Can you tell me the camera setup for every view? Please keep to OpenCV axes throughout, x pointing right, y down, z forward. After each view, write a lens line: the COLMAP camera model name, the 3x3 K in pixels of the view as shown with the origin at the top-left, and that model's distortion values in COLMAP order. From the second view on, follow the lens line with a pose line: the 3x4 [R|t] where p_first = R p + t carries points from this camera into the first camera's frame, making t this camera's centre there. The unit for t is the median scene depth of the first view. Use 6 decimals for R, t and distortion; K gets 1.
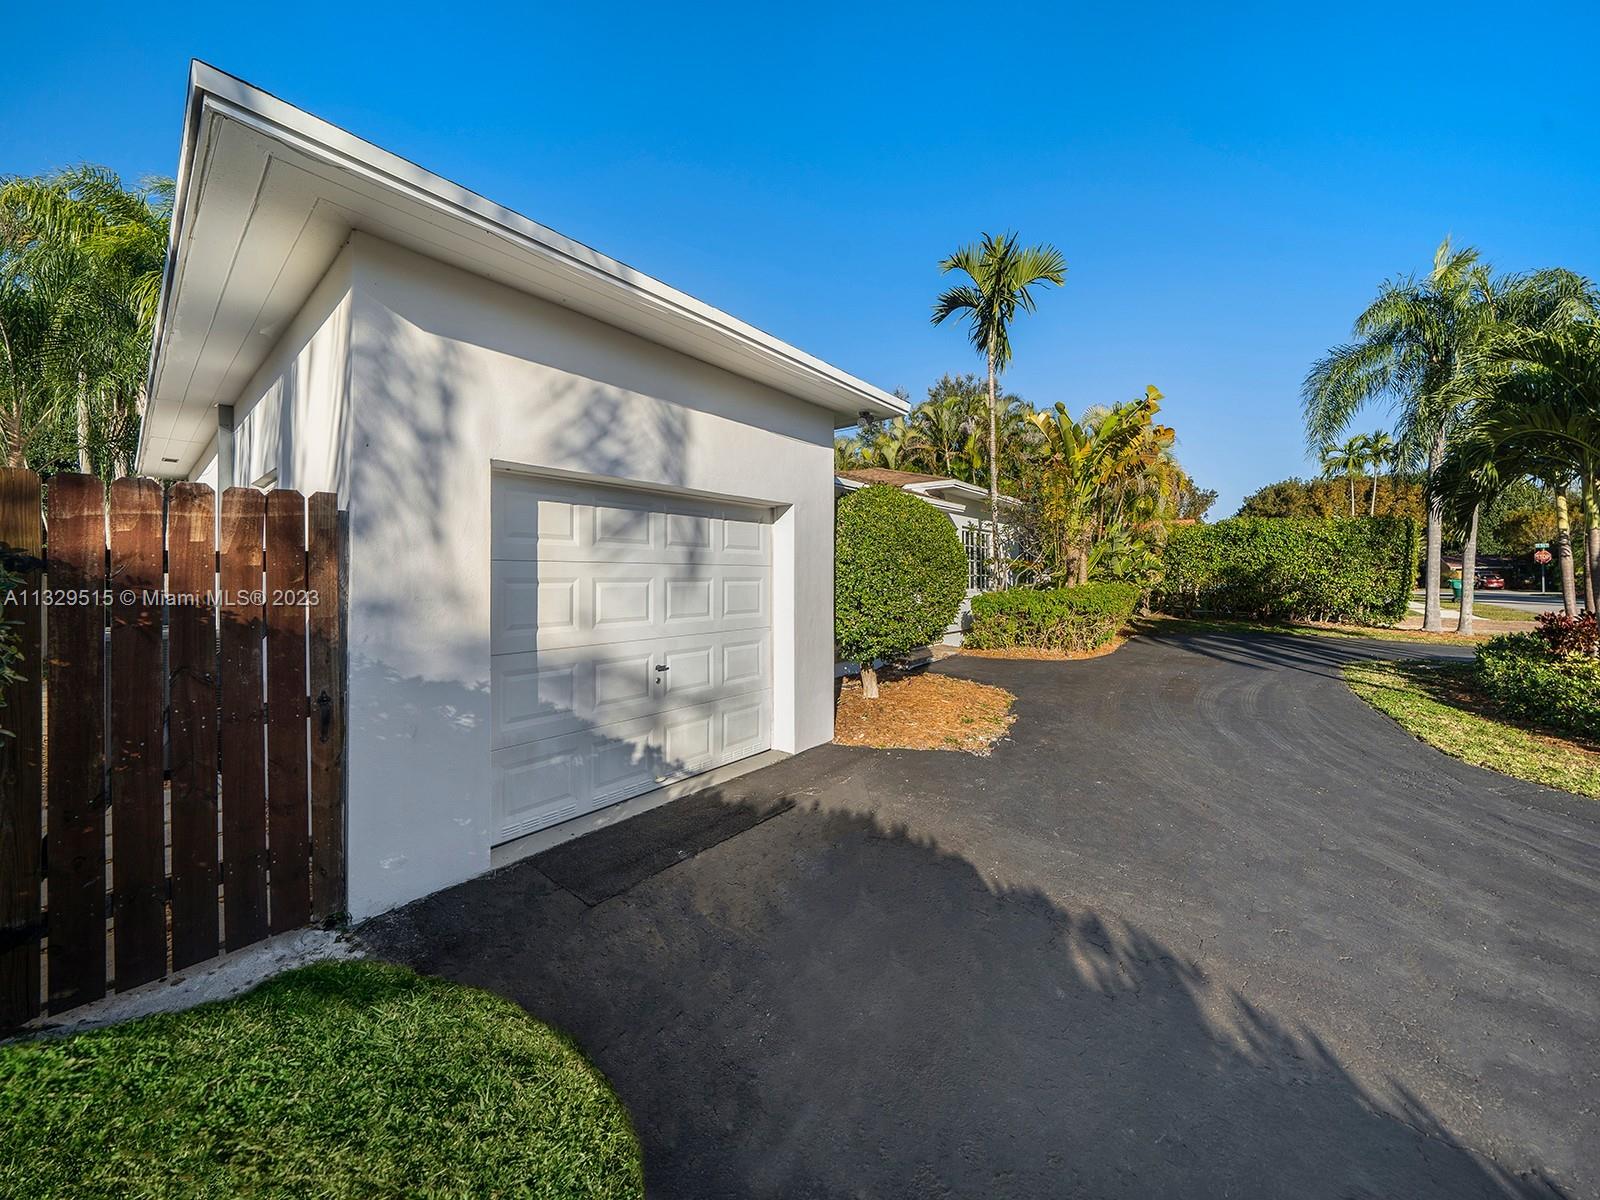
lens RADIAL K [[554.7, 0, 799.4], [0, 554.7, 581.0], [0, 0, 1]] dist [0.000320, 0.000005]
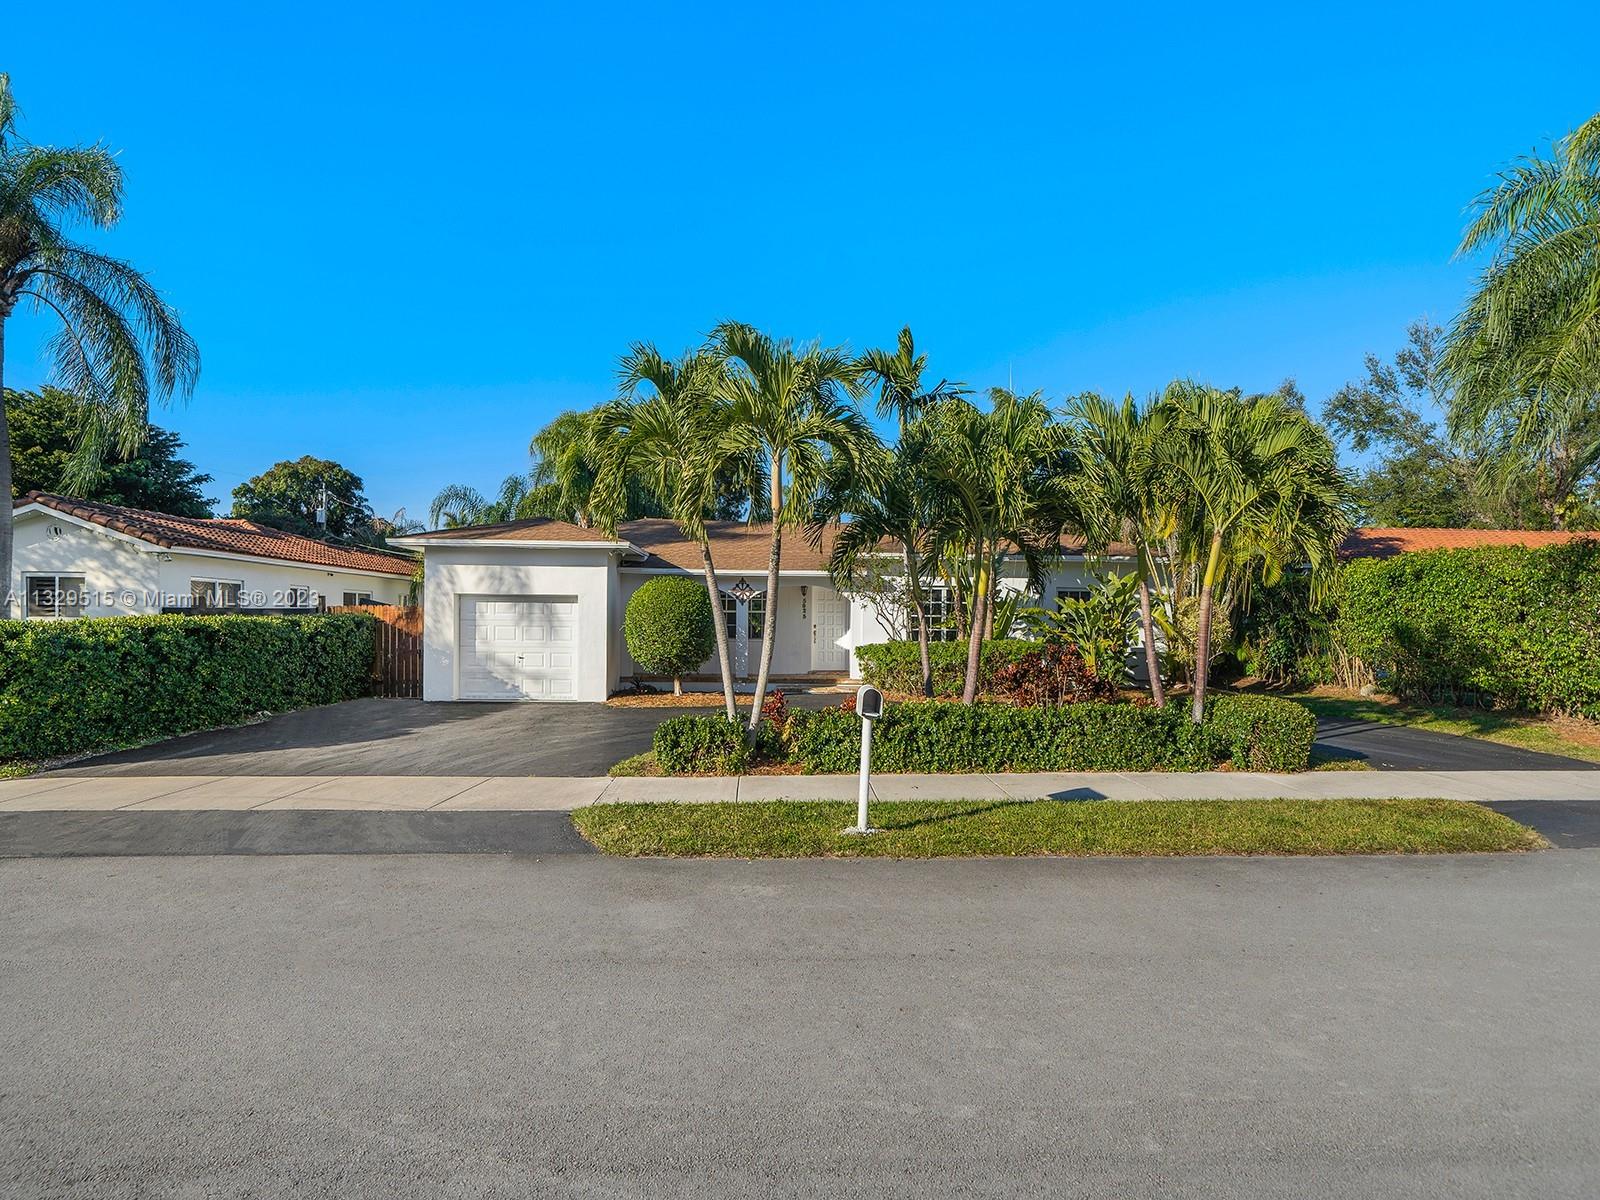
lens RADIAL K [[767.4, 0, 768.2], [0, 767.4, 601.0], [0, 0, 1]] dist [0.000876, 0.000079]
pose [[0.640353, -0.013718, -0.767958, 3.658085], [-0.012962, 0.999505, -0.028662, -0.042185], [0.767971, 0.028308, 0.639858, -0.556699]]
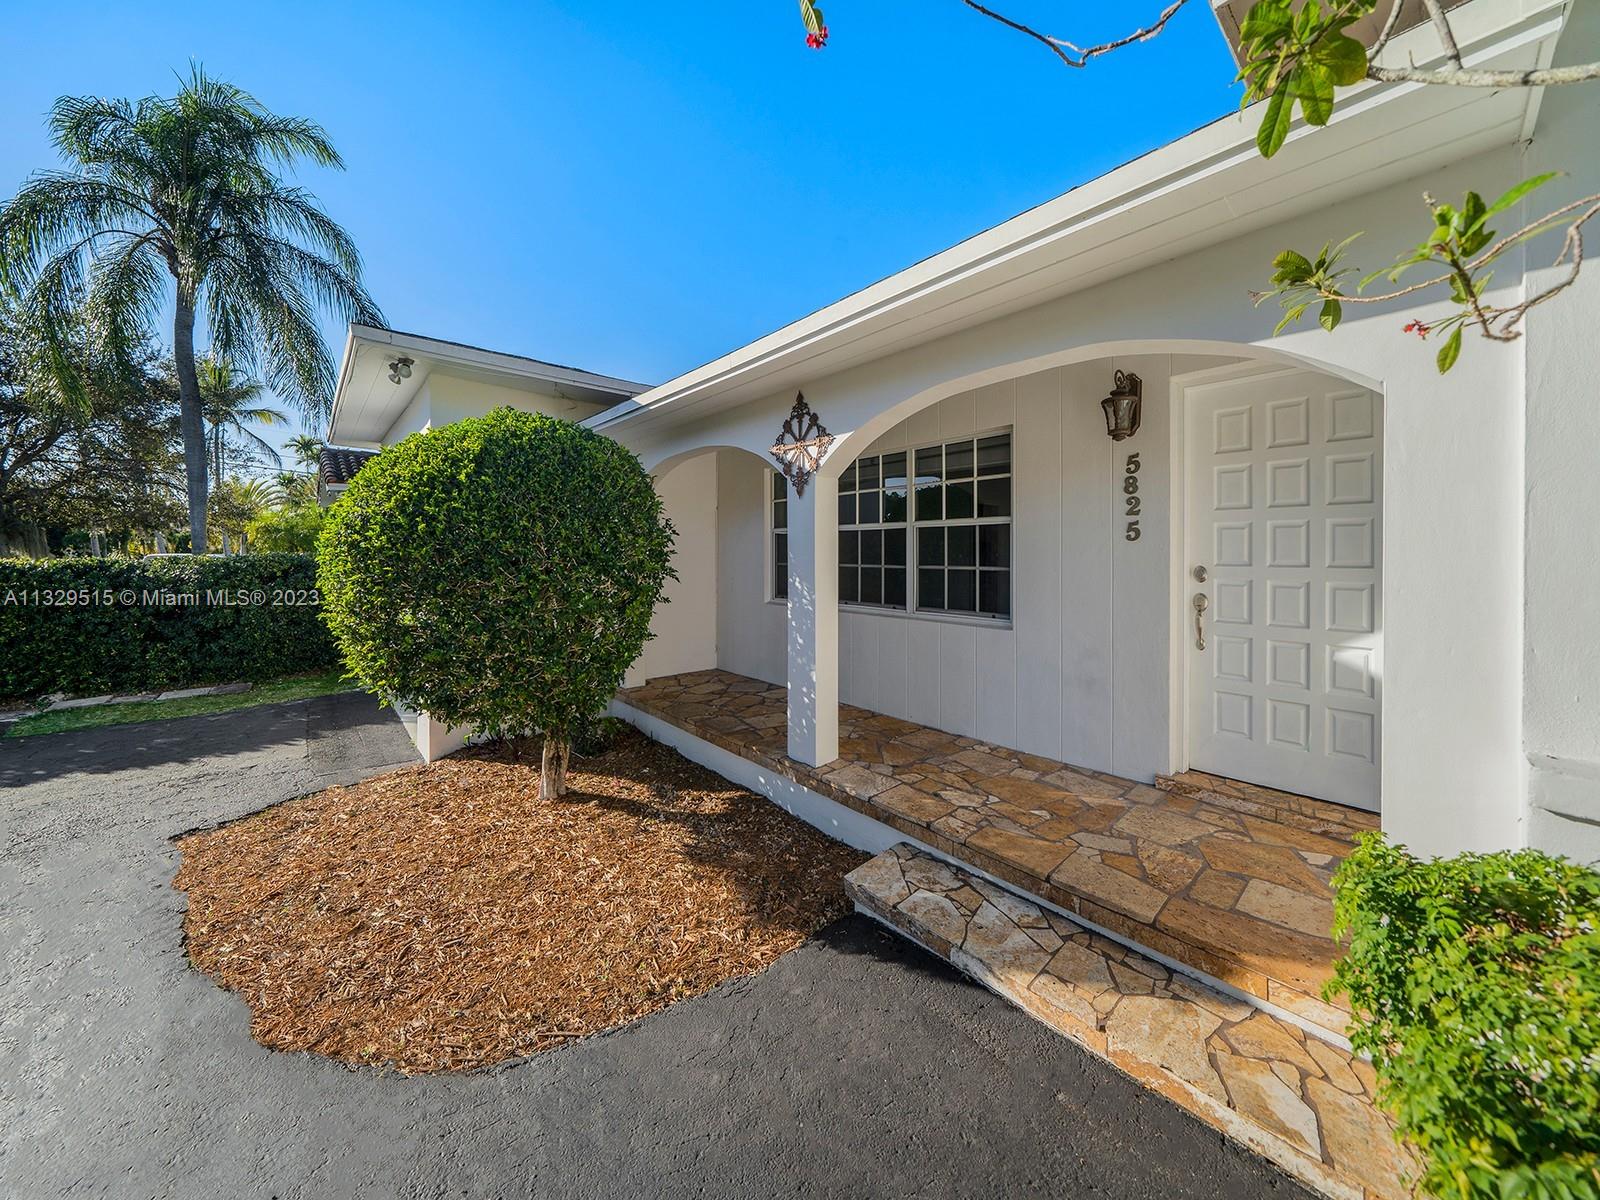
lens RADIAL K [[563.3, 0, 803.5], [0, 563.3, 557.5], [0, 0, 1]] dist [-0.000209, -0.000011]
pose [[-0.153439, 0.005897, -0.988141, 1.091536], [-0.002250, 0.999978, 0.006317, -0.049683], [0.988156, 0.003193, -0.153422, 2.238038]]
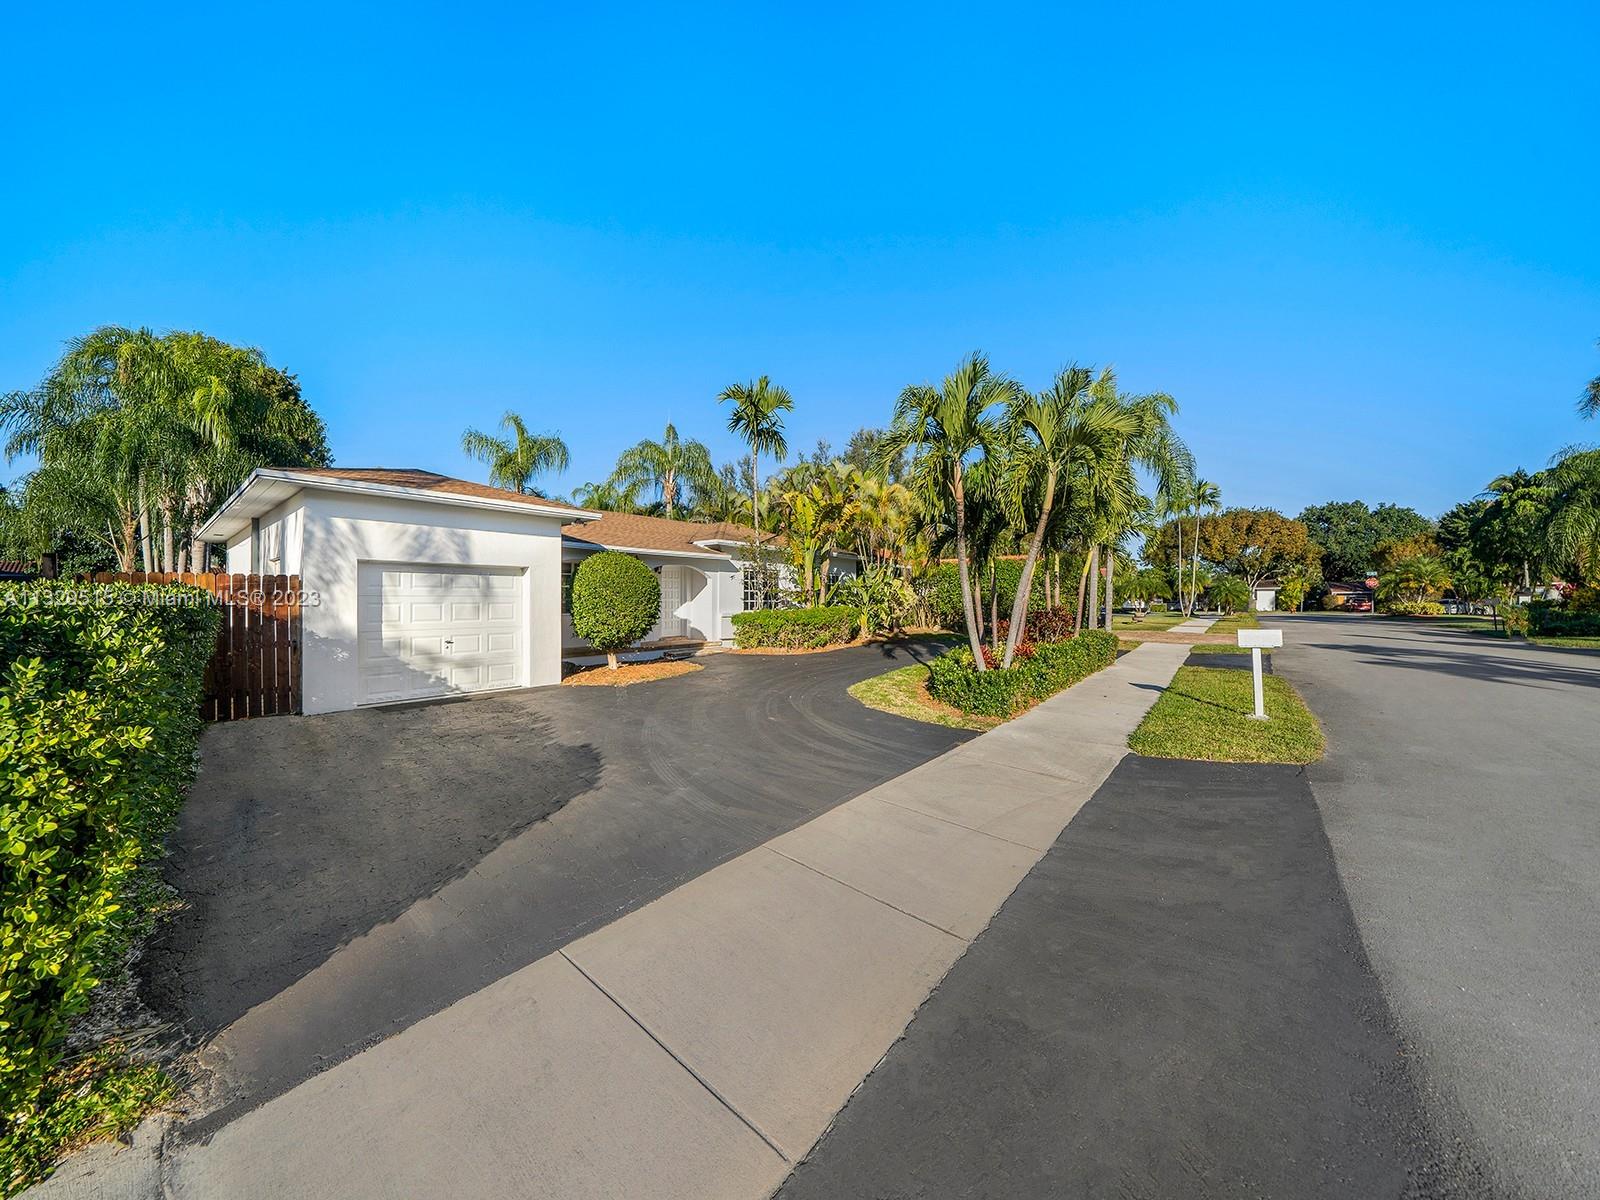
lens RADIAL K [[556.5, 0, 800.0], [0, 556.5, 600.0], [0, 0, 1]] dist [-0.000203, -0.000030]
pose [[0.999140, 0.004474, 0.041220, 1.129998], [-0.004427, 0.999989, -0.001224, -0.025407], [-0.041225, 0.001041, 0.999149, -1.369738]]
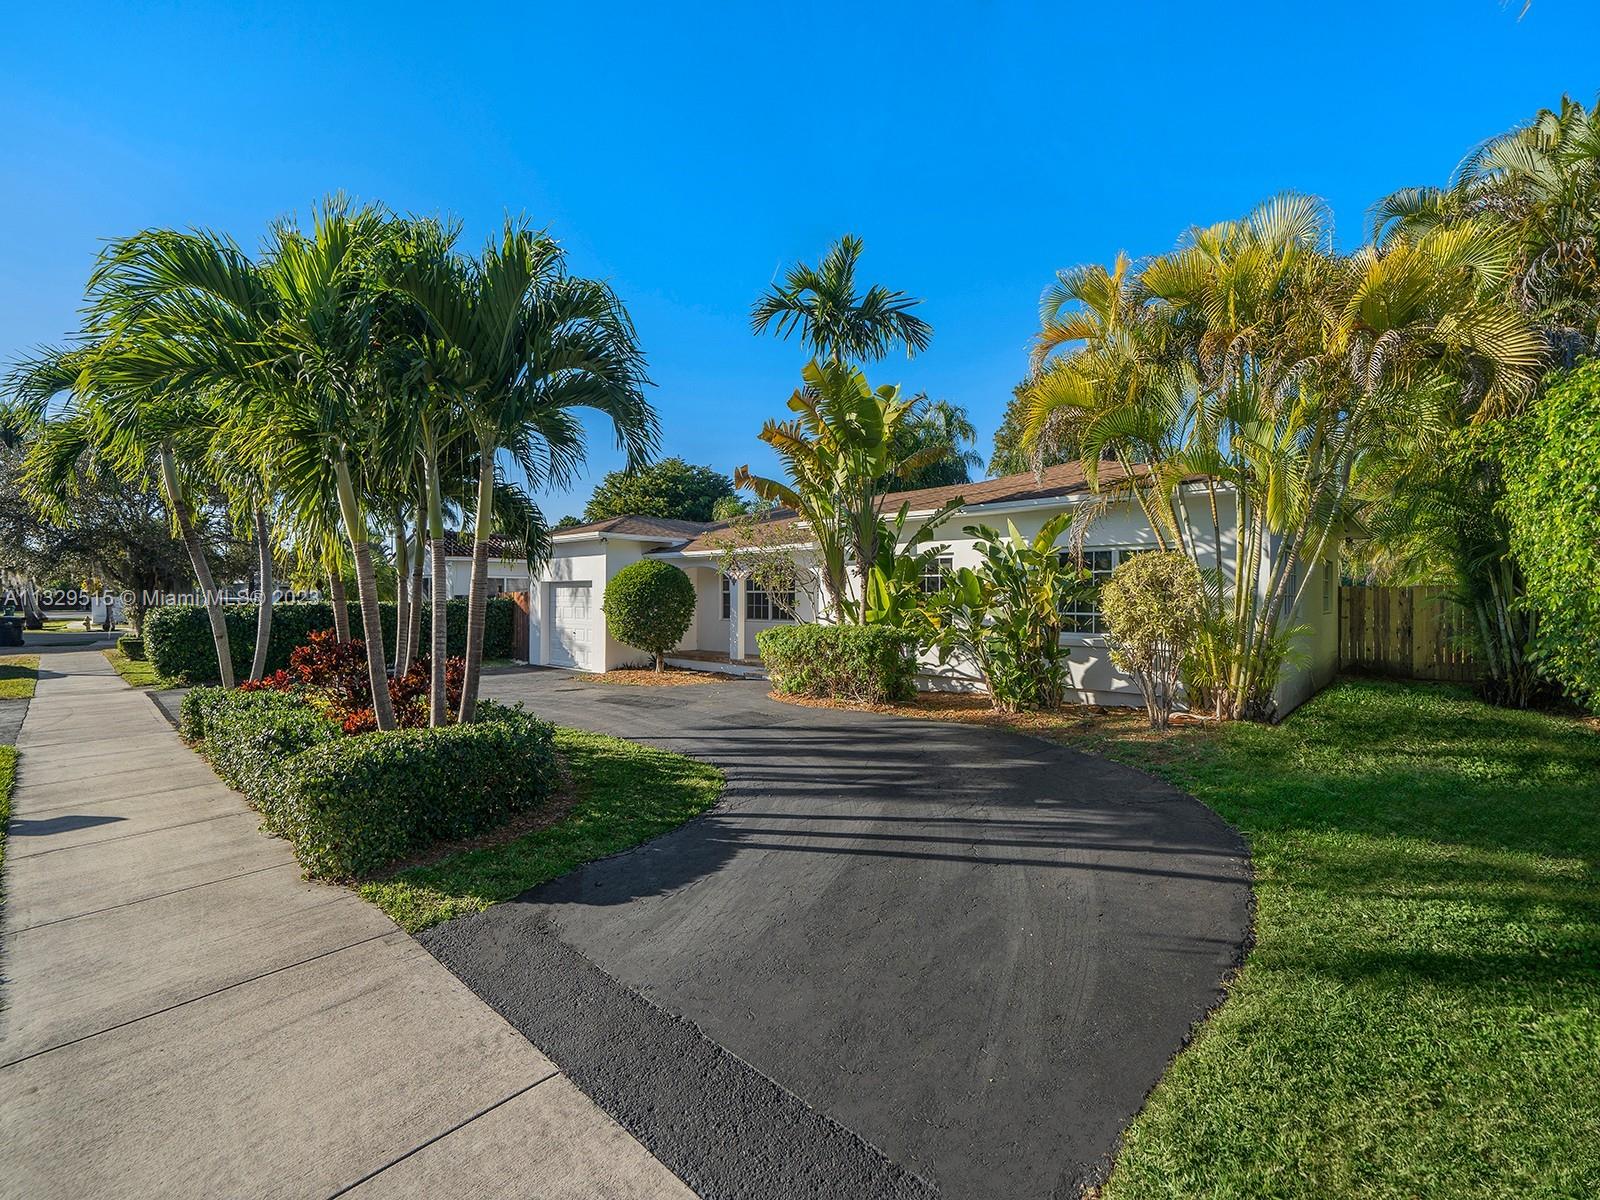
lens RADIAL K [[702.5, 0, 795.7], [0, 702.5, 599.5], [0, 0, 1]] dist [-0.000205, -0.000006]
pose [[-0.047822, 0.012112, -0.998782, 4.096388], [0.001129, 0.999926, 0.012072, -0.110260], [0.998855, -0.000550, -0.047833, 2.628693]]
